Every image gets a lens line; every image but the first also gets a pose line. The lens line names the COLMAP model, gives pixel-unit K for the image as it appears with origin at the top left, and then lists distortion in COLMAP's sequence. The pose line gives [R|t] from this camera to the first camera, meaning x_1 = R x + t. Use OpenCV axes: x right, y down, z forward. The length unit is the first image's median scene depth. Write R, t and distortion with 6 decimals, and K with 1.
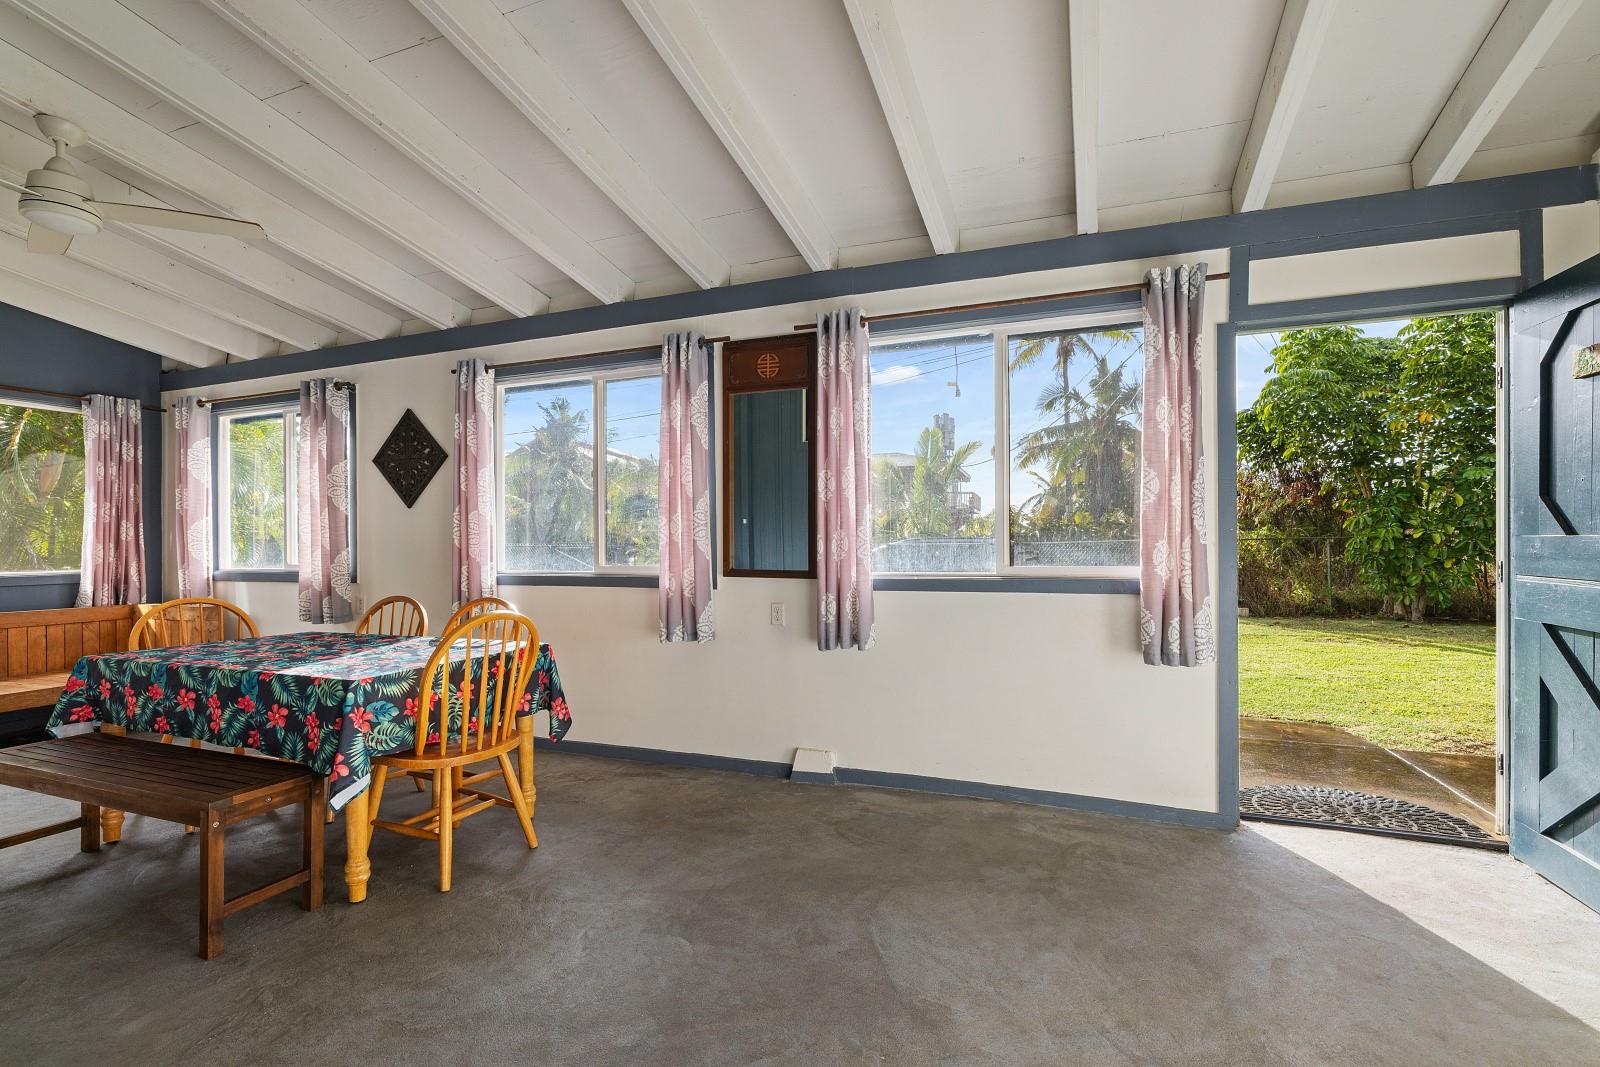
lens RADIAL K [[714.8, 0, 814.0], [0, 714.8, 546.5], [0, 0, 1]] dist [-0.003490, 0.000824]
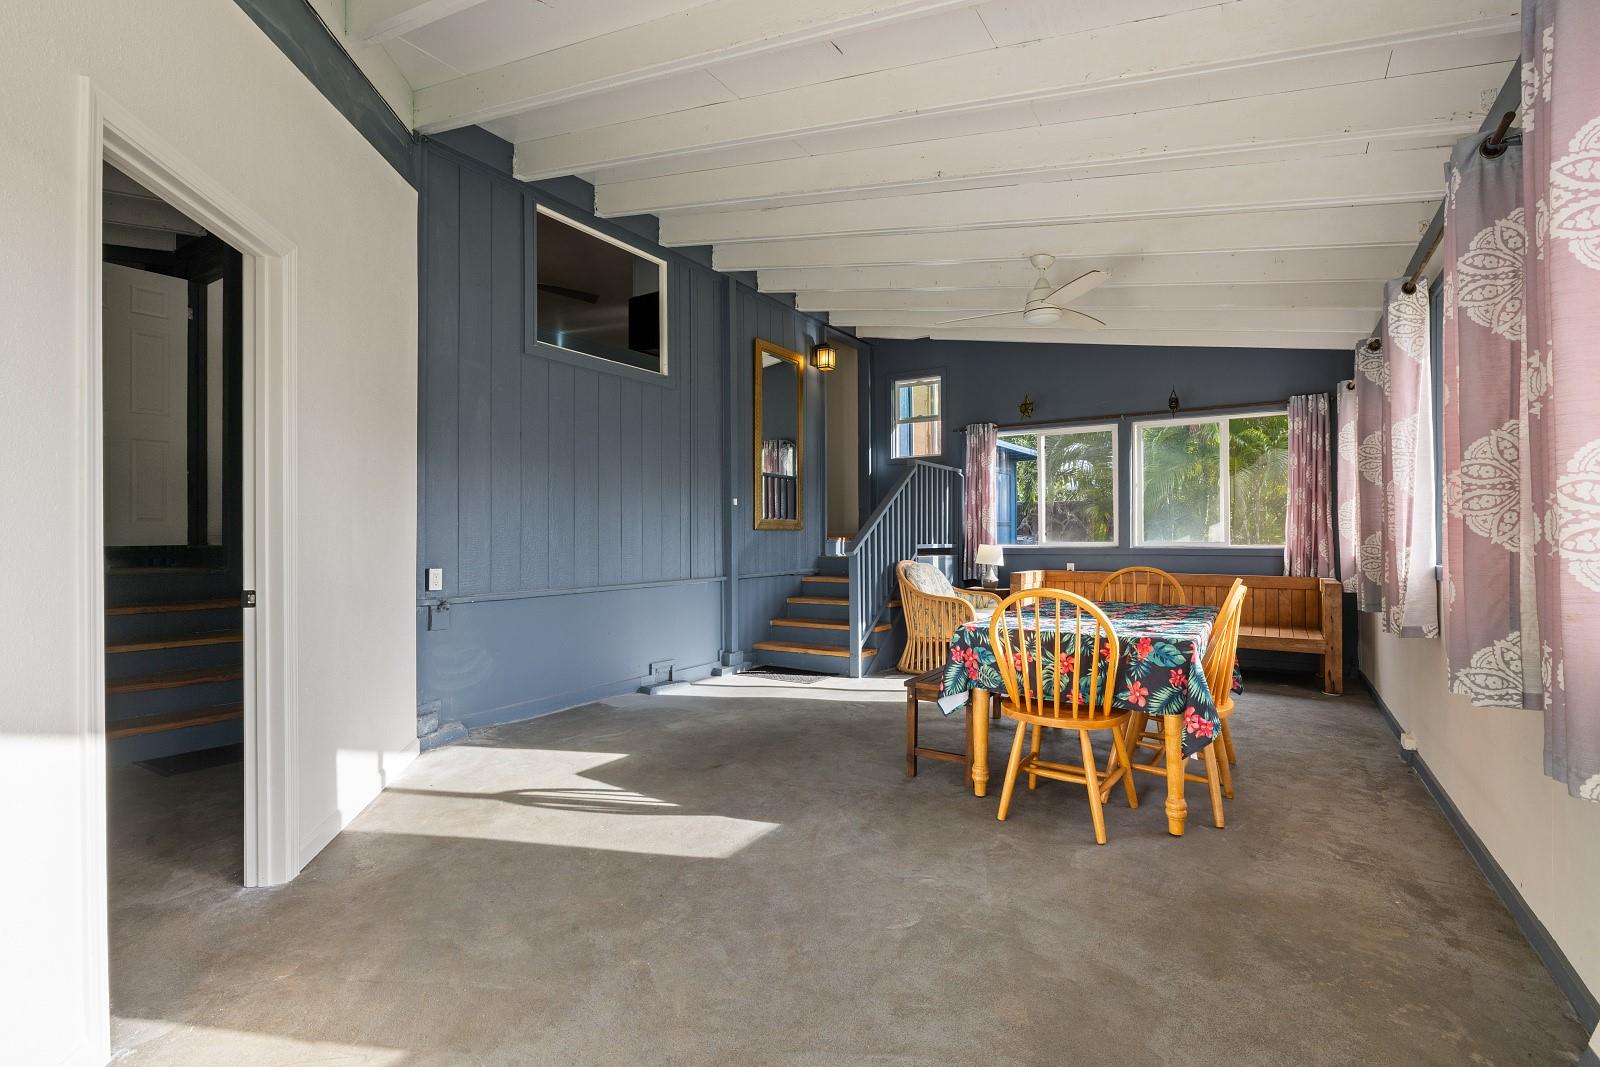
lens RADIAL K [[744.4, 0, 792.9], [0, 744.4, 526.2], [0, 0, 1]] dist [-0.003117, -0.000225]
pose [[-0.206279, 0.001191, -0.978493, 0.537754], [0.001178, 0.999999, 0.000969, -0.002267], [0.978493, -0.000953, -0.206280, 0.653926]]
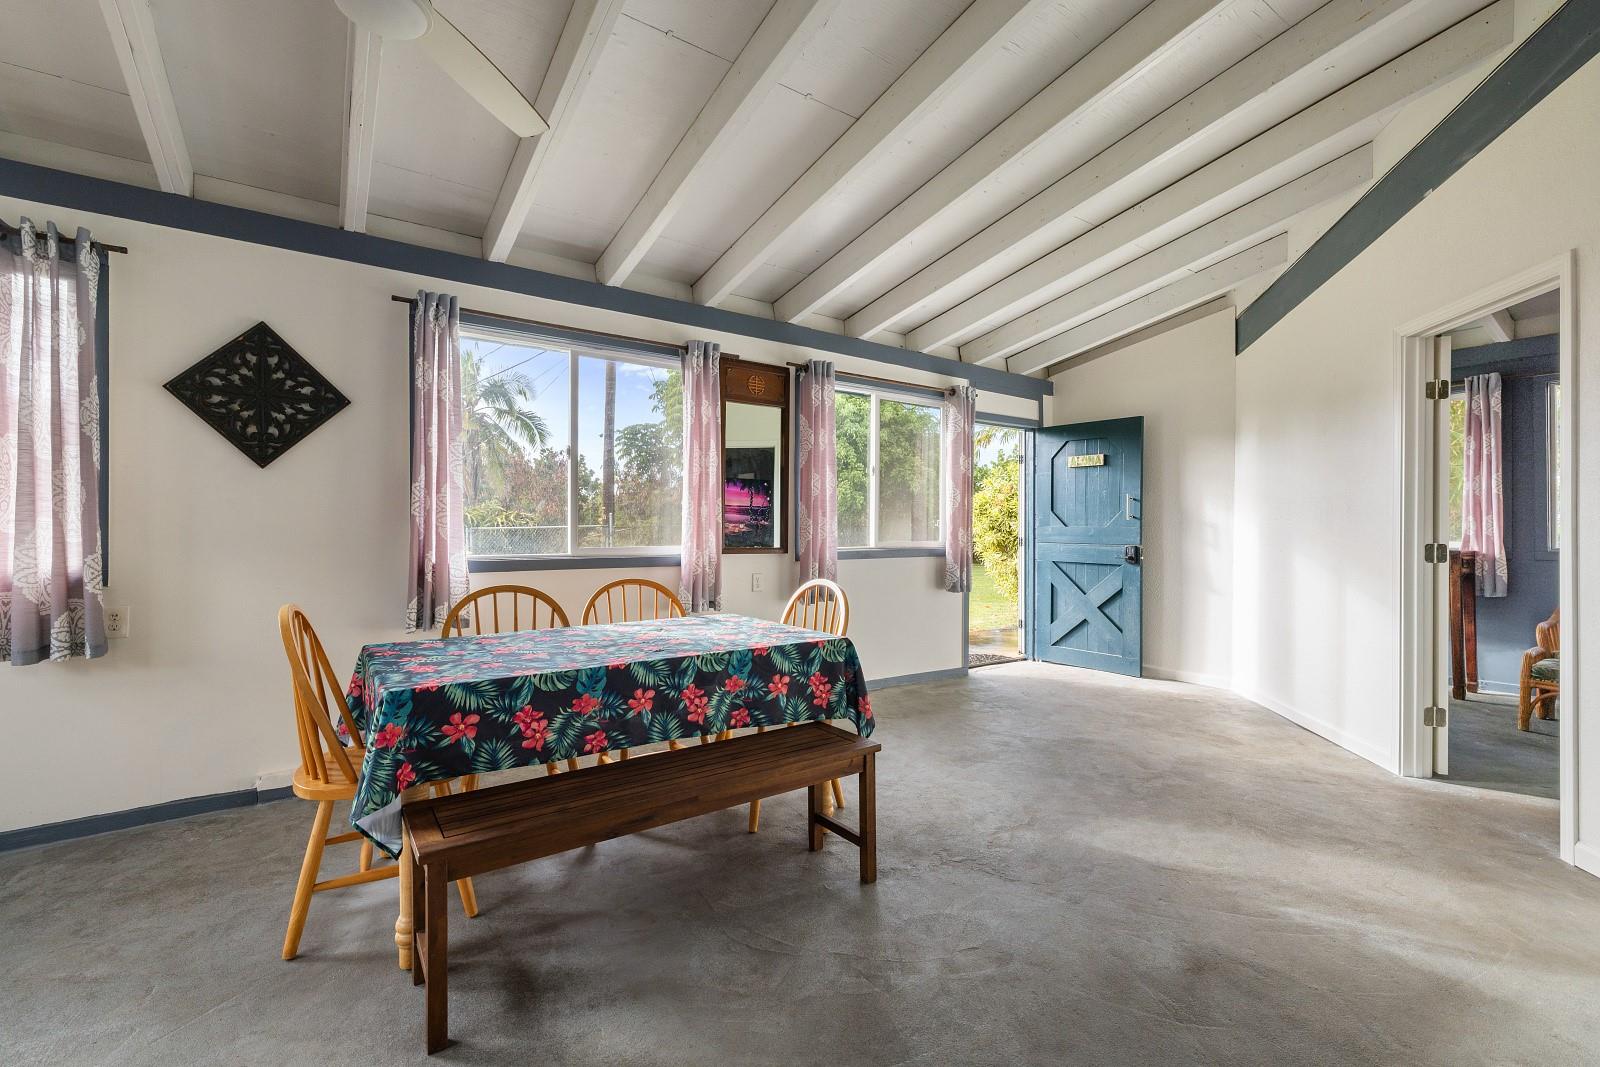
lens RADIAL K [[689.3, 0, 800.0], [0, 689.3, 533.5], [0, 0, 1]] dist [-0.000002, 0.000102]
pose [[0.554320, 0.002032, 0.832301, -1.100328], [-0.001541, 0.999998, -0.001415, 0.010326], [-0.832302, -0.000498, 0.554322, 0.285920]]
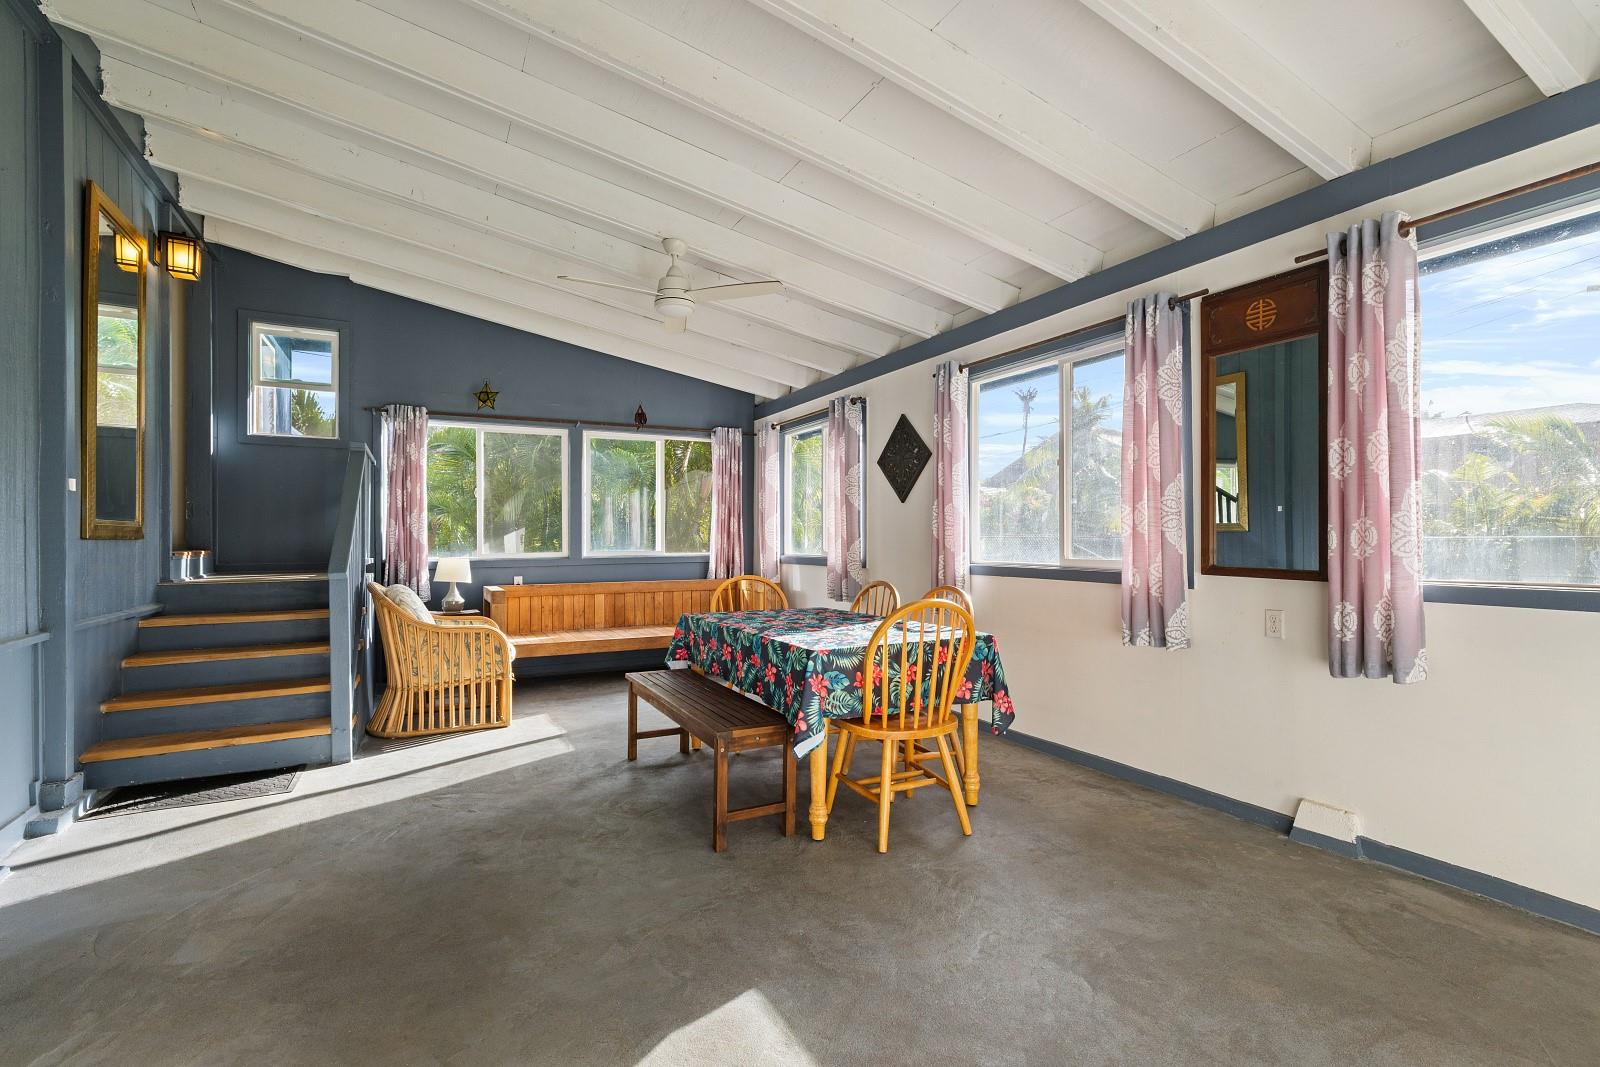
lens RADIAL K [[726.1, 0, 816.3], [0, 726.1, 532.8], [0, 0, 1]] dist [-0.003074, 0.000642]
pose [[0.762551, 0.000544, -0.646928, 0.089400], [-0.004922, 0.999976, -0.004961, -0.000681], [0.646910, 0.006967, 0.762535, 0.058361]]
